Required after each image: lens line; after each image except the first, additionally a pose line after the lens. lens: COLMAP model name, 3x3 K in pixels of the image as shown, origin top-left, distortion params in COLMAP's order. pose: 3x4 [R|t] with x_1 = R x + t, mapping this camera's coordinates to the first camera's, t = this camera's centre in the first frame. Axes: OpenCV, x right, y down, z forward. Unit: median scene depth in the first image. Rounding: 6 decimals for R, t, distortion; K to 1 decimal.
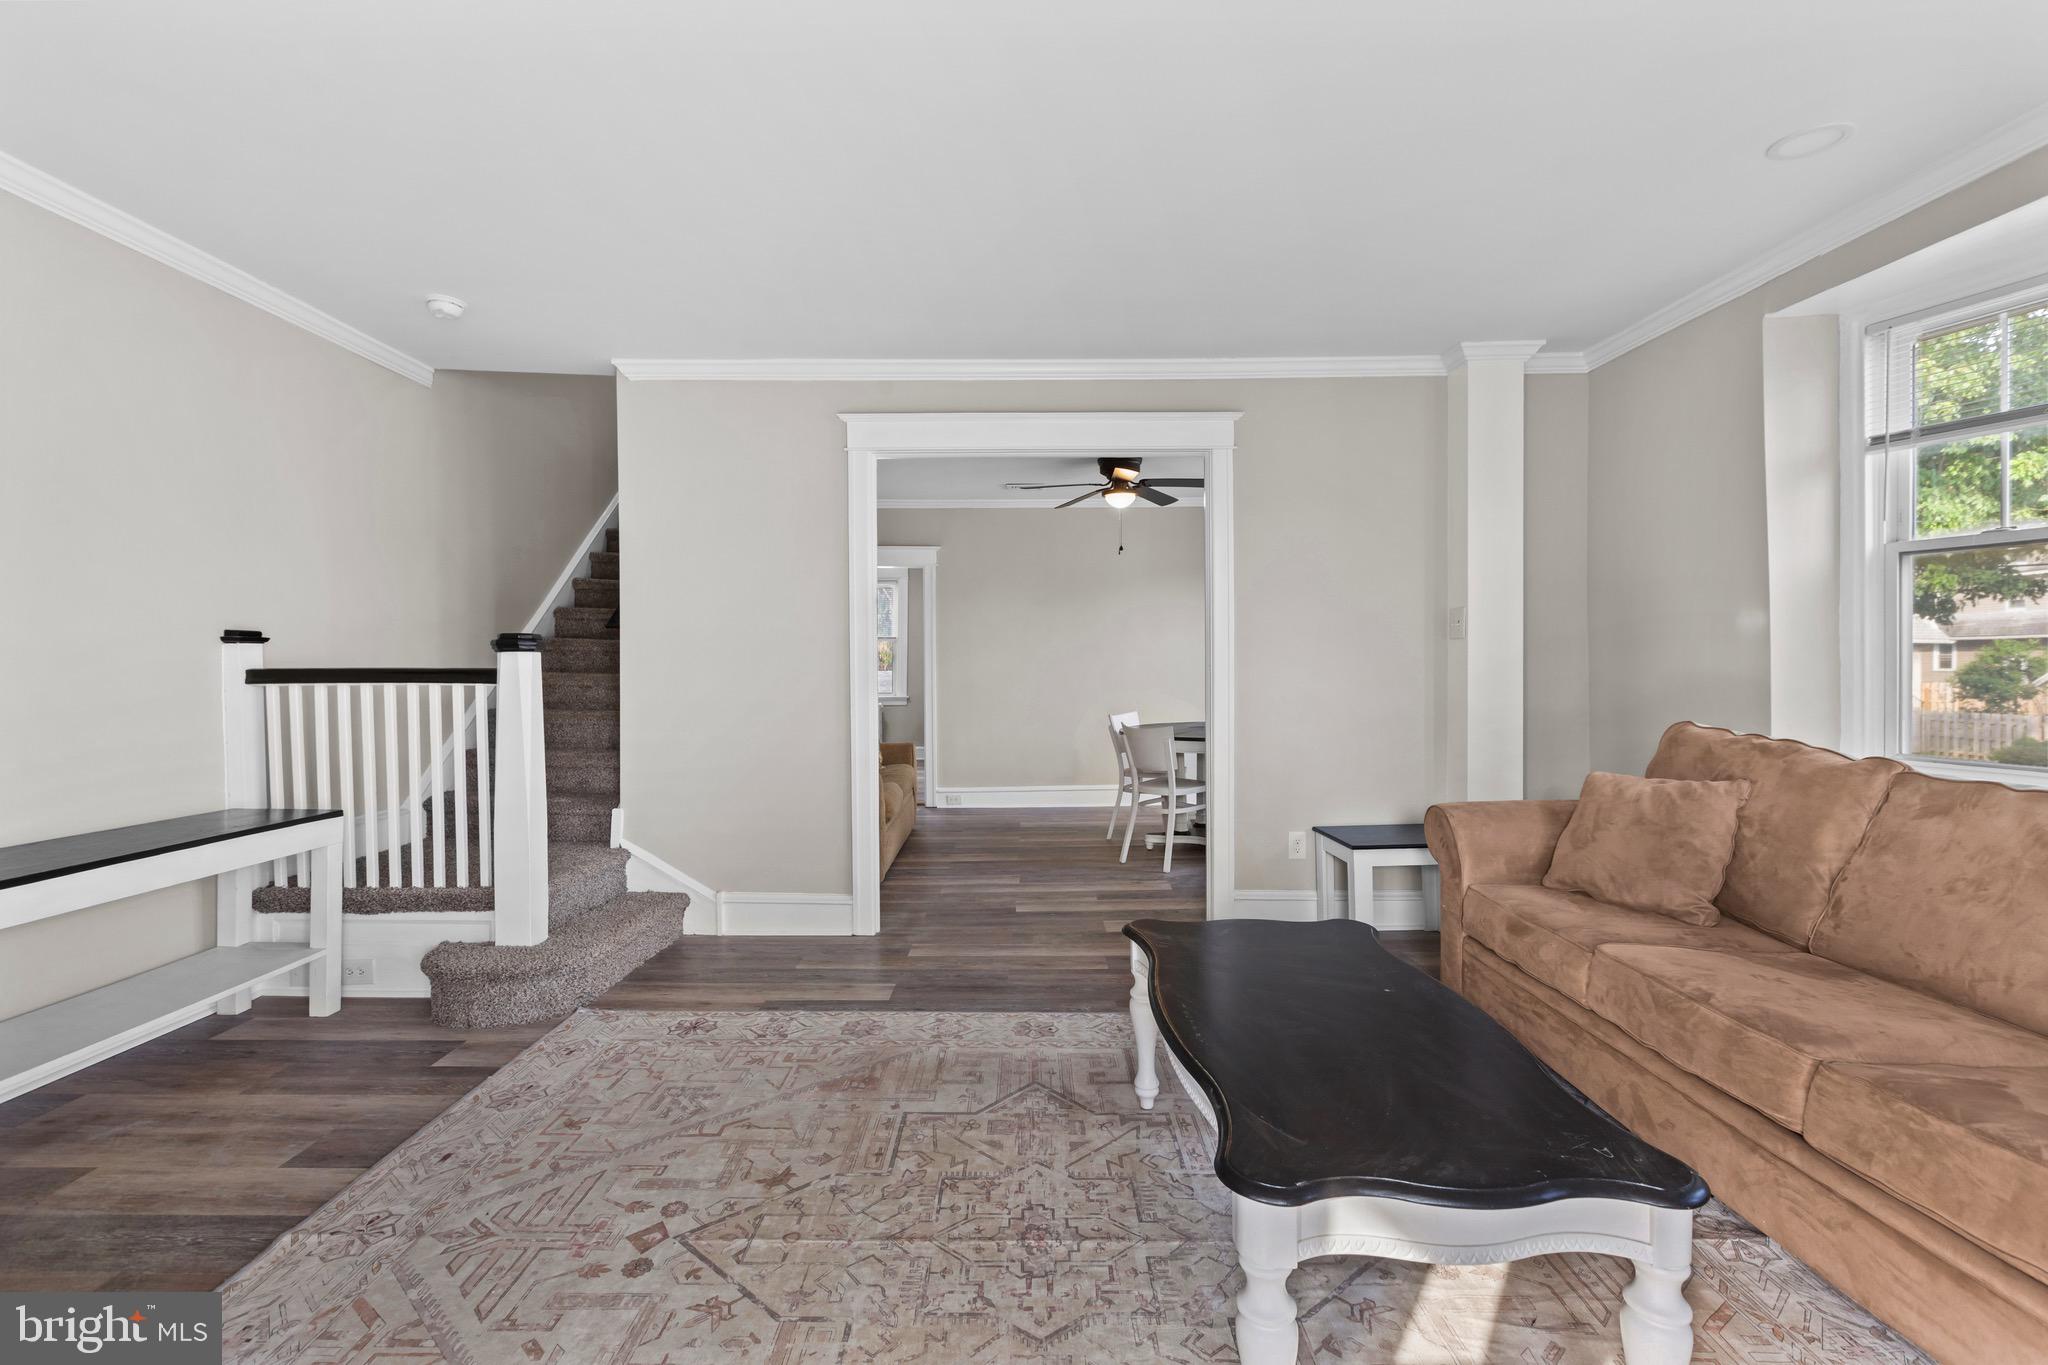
lens RADIAL K [[915.2, 0, 1021.1], [0, 915.2, 664.6], [0, 0, 1]] dist [0.000051, -0.000359]
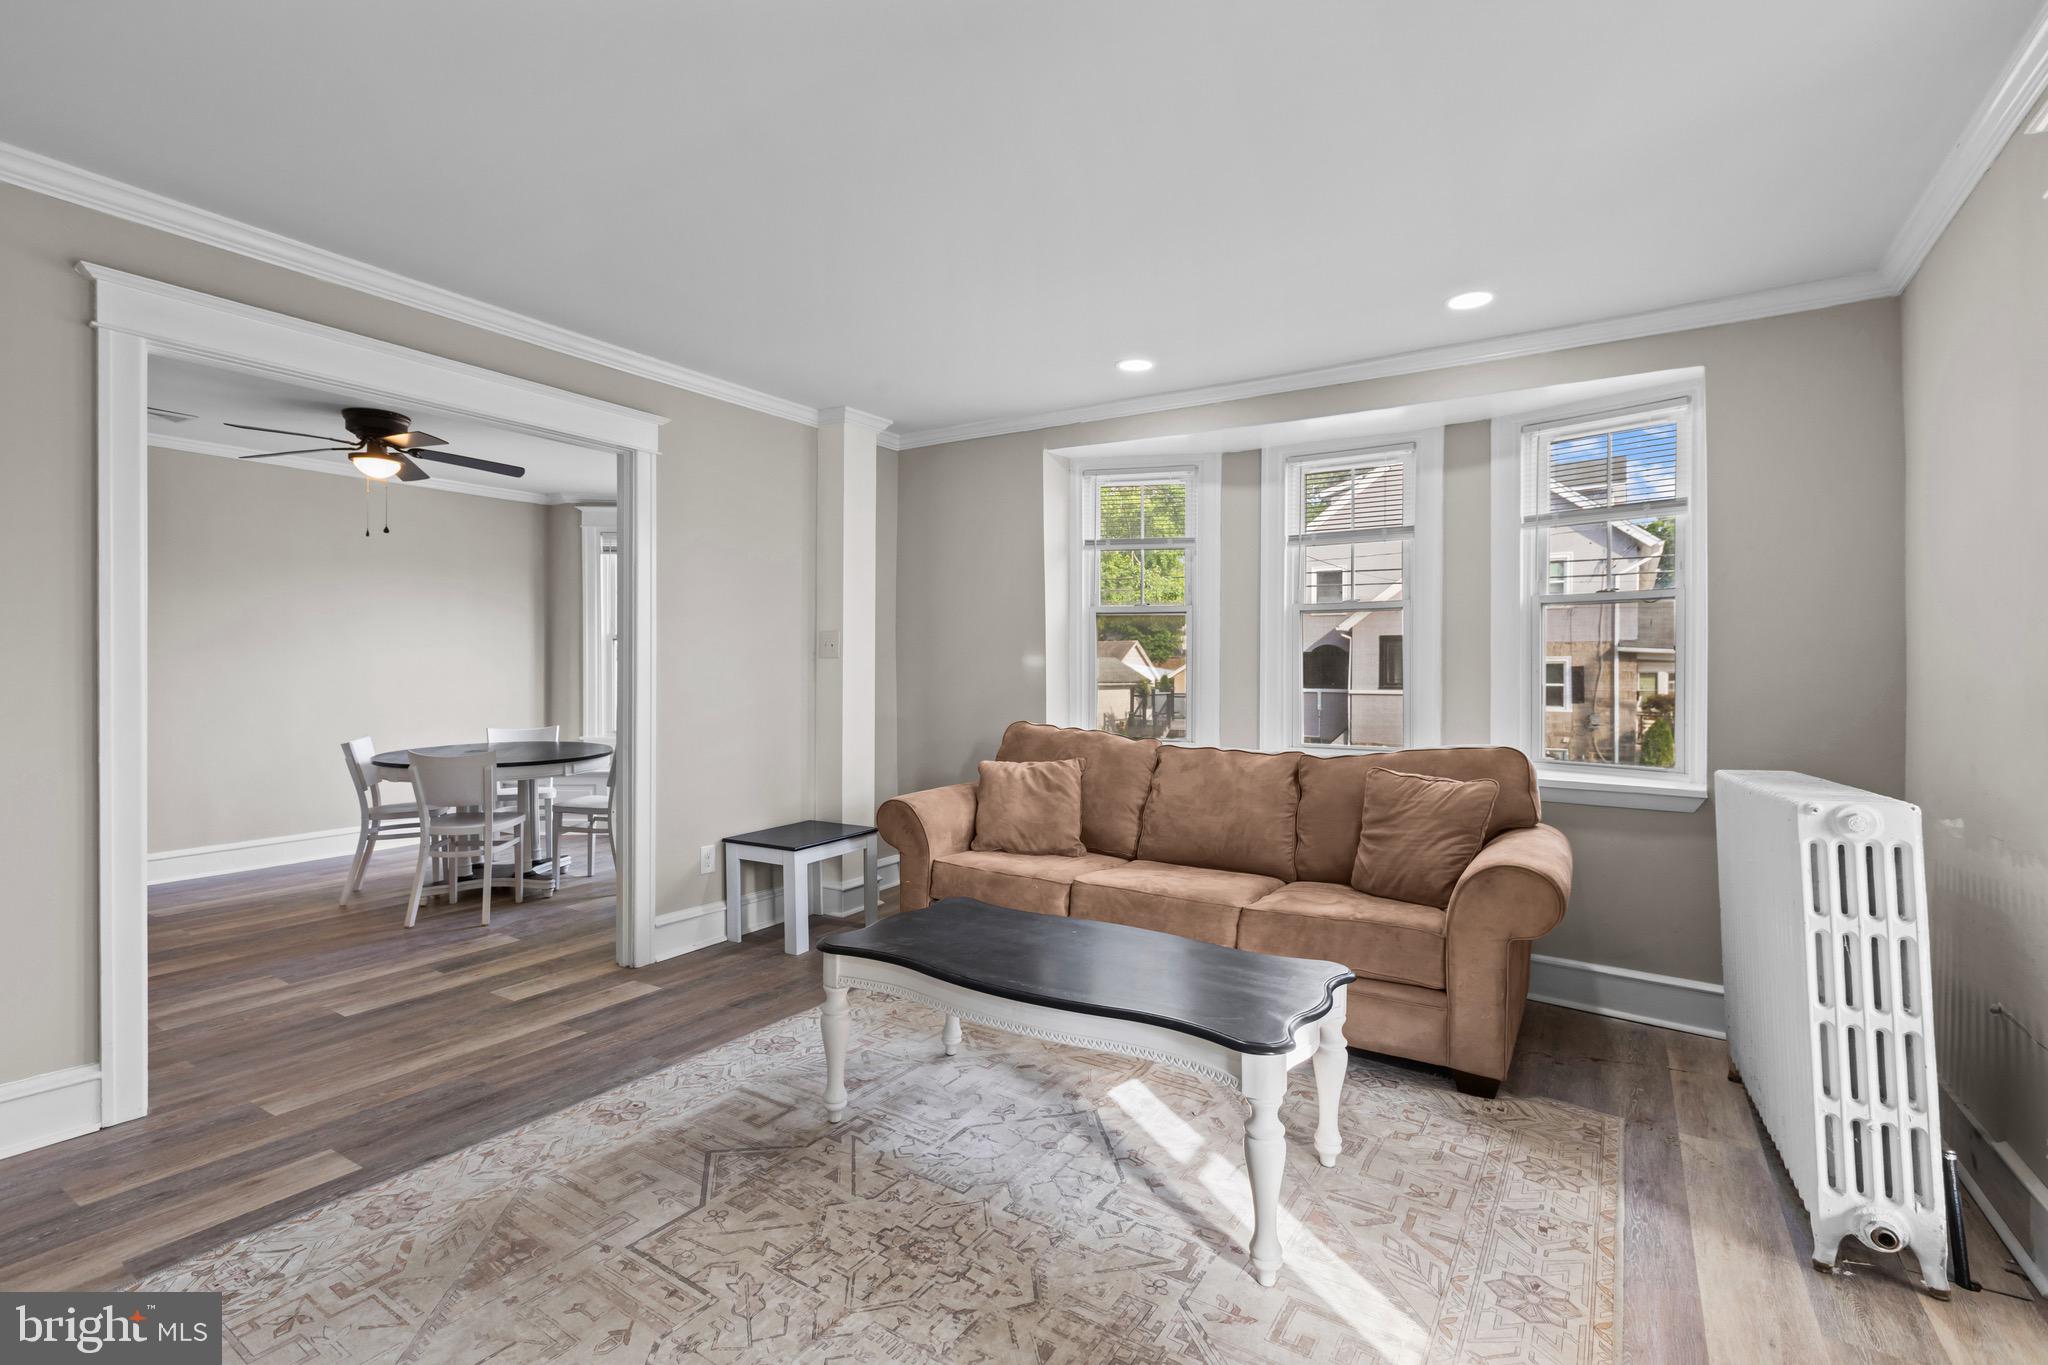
lens RADIAL K [[915.2, 0, 1021.1], [0, 915.2, 664.6], [0, 0, 1]] dist [0.000051, -0.000359]
pose [[0.548241, 0.013110, 0.836218, -0.503602], [-0.005058, 0.999911, -0.012360, -0.009726], [-0.836305, 0.002547, 0.548258, 0.222015]]
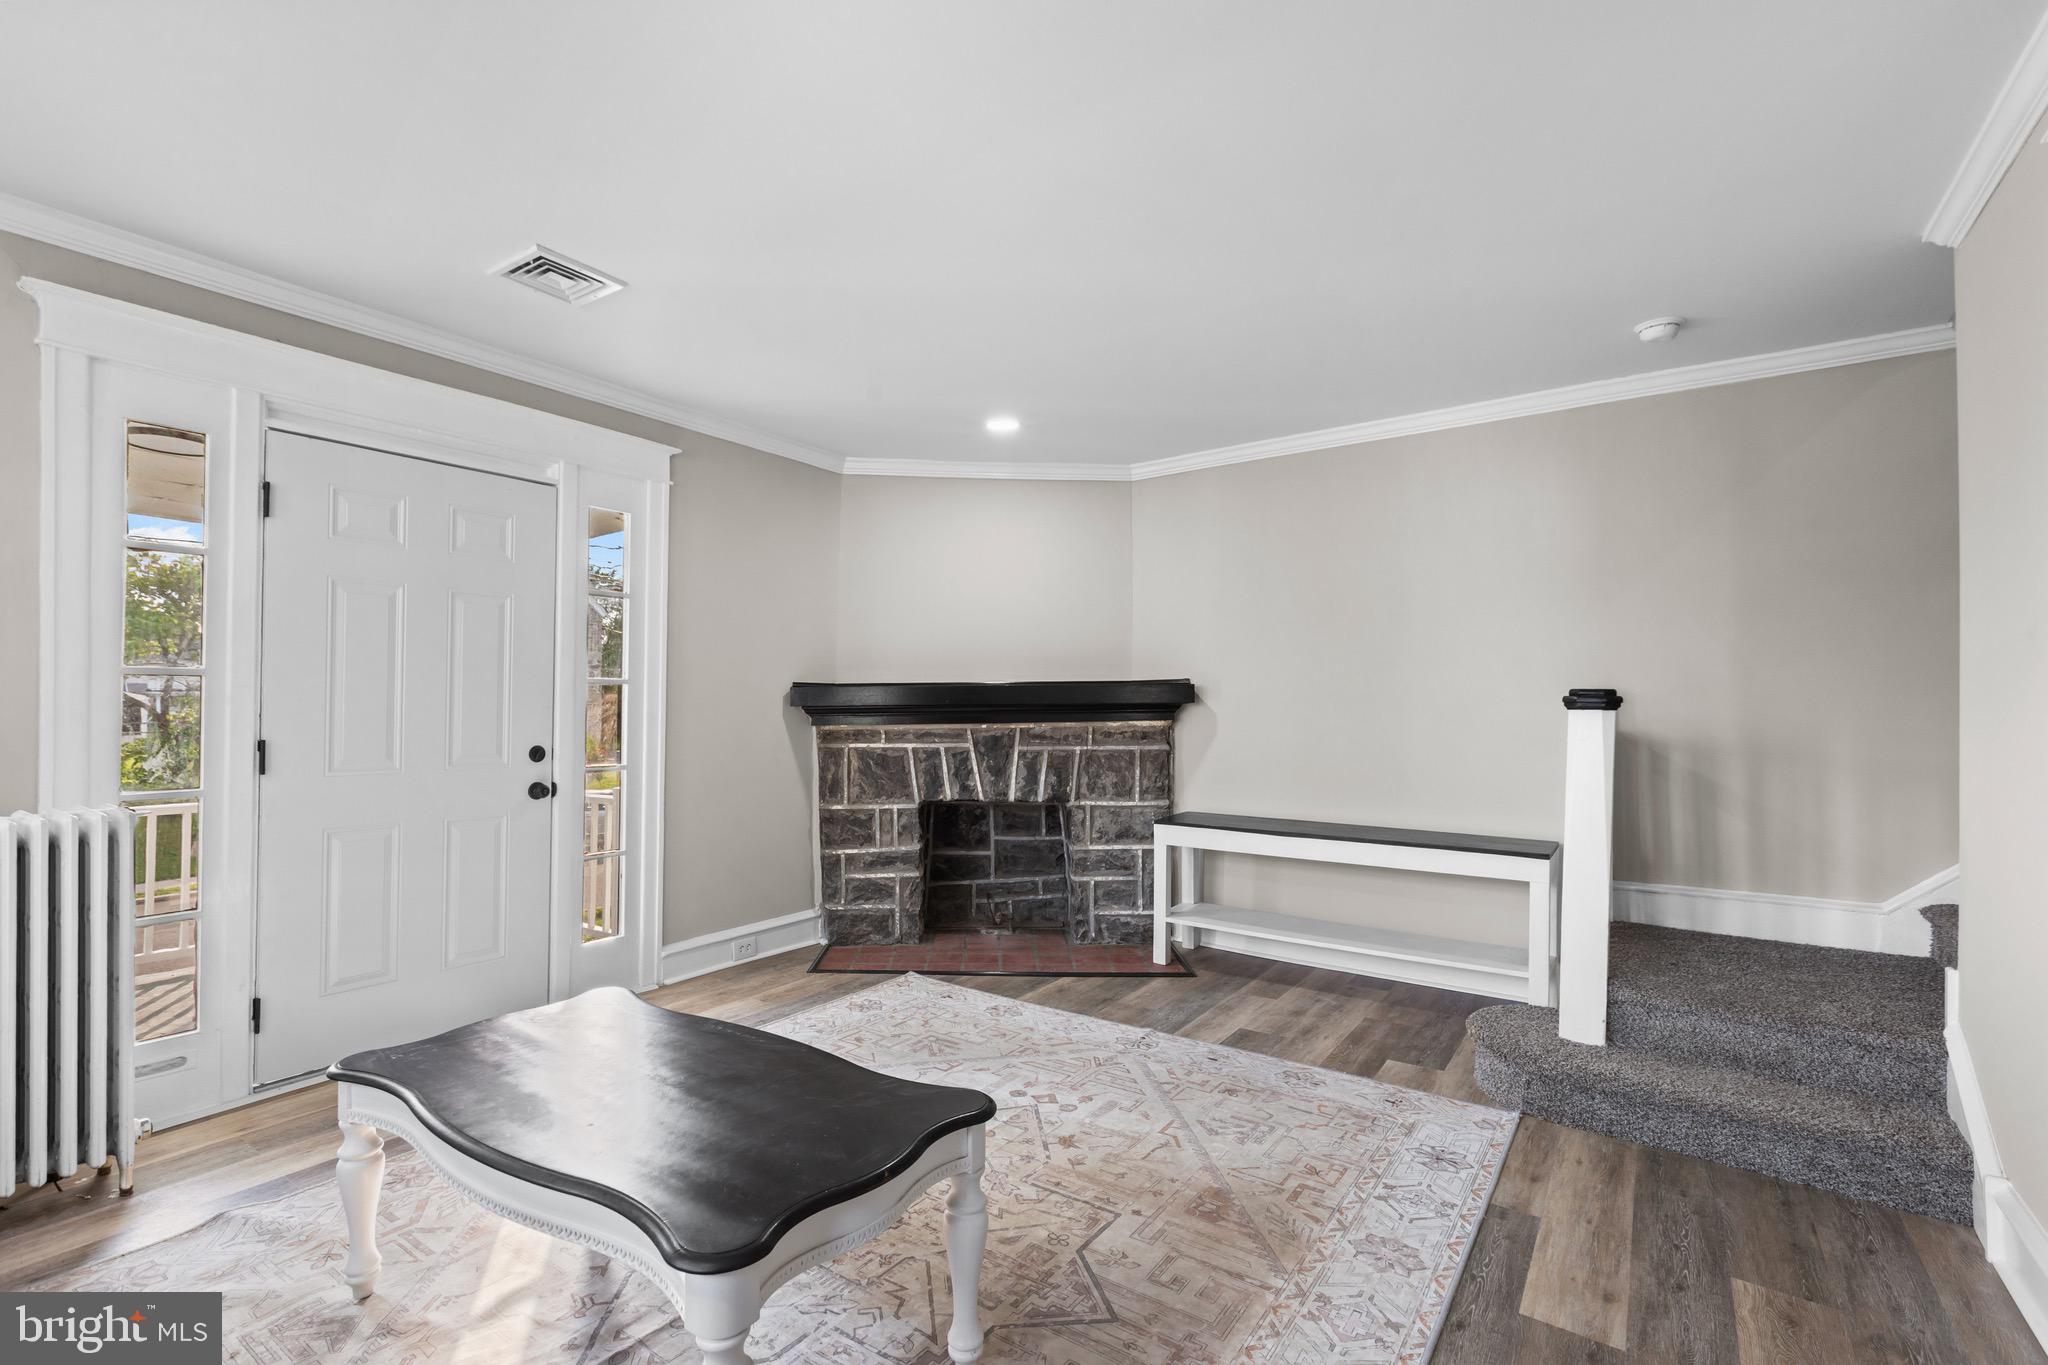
lens RADIAL K [[937.6, 0, 1025.1], [0, 937.6, 683.4], [0, 0, 1]] dist [-0.001488, -0.000347]
pose [[-0.569269, -0.026219, -0.821733, 0.583840], [-0.007149, 0.999611, -0.026942, -0.013581], [0.822120, -0.009463, -0.569235, 1.196985]]
